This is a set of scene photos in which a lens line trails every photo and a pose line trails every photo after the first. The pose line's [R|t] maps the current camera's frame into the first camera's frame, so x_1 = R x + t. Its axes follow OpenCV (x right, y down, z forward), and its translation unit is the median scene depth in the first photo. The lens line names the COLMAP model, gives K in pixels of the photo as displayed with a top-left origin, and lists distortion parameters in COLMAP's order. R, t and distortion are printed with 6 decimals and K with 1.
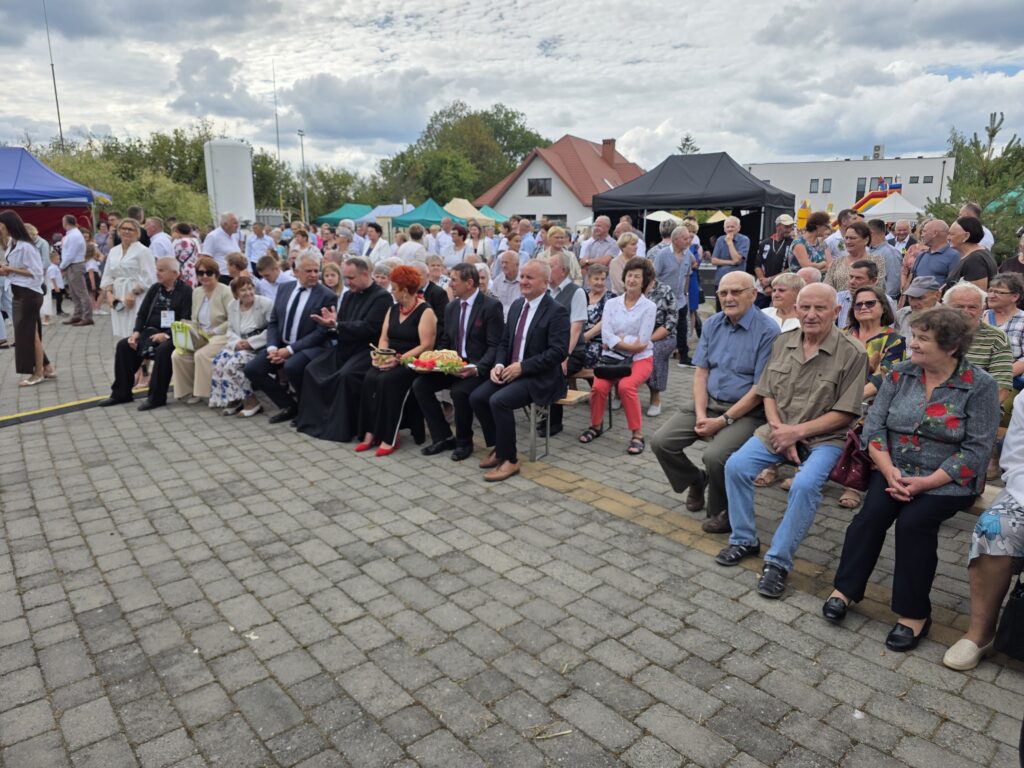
lens RADIAL K [[694.9, 0, 512.0], [0, 694.9, 384.0], [0, 0, 1]] dist [0.034720, -0.004139]
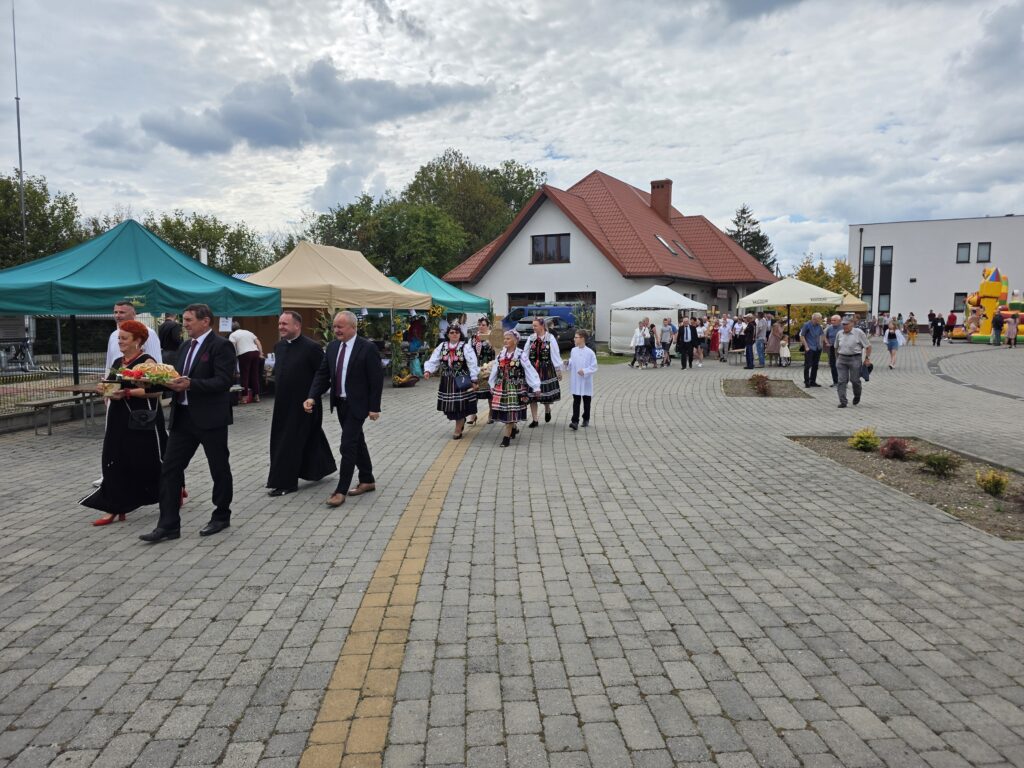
lens RADIAL K [[666.5, 0, 526.2], [0, 666.5, 360.4], [0, 0, 1]] dist [0.007371, 0.000798]
pose [[0.998956, -0.003260, -0.045568, 0.041762], [-0.003471, 0.989150, -0.146866, -0.096188], [0.045552, 0.146871, 0.988106, 0.416030]]
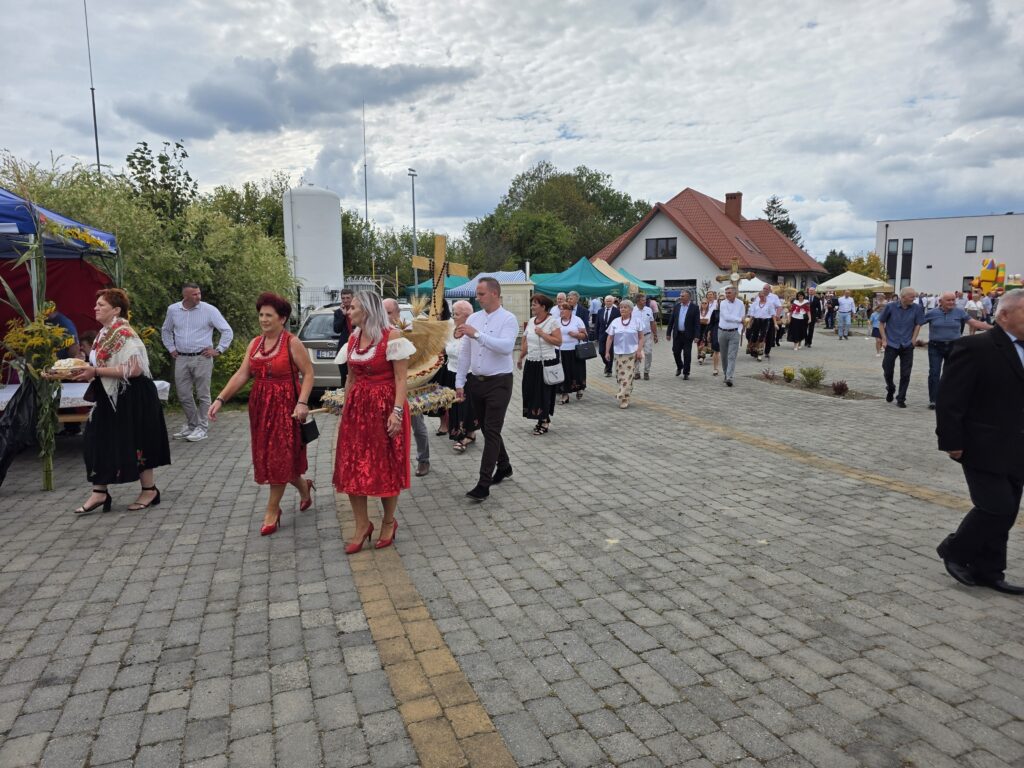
lens RADIAL K [[694.9, 0, 512.0], [0, 694.9, 384.0], [0, 0, 1]] dist [0.034720, -0.004139]
pose [[0.997753, -0.003686, -0.066892, -0.077860], [-0.002839, 0.995261, -0.097203, -0.034951], [0.066933, 0.097174, 0.993014, 0.156177]]
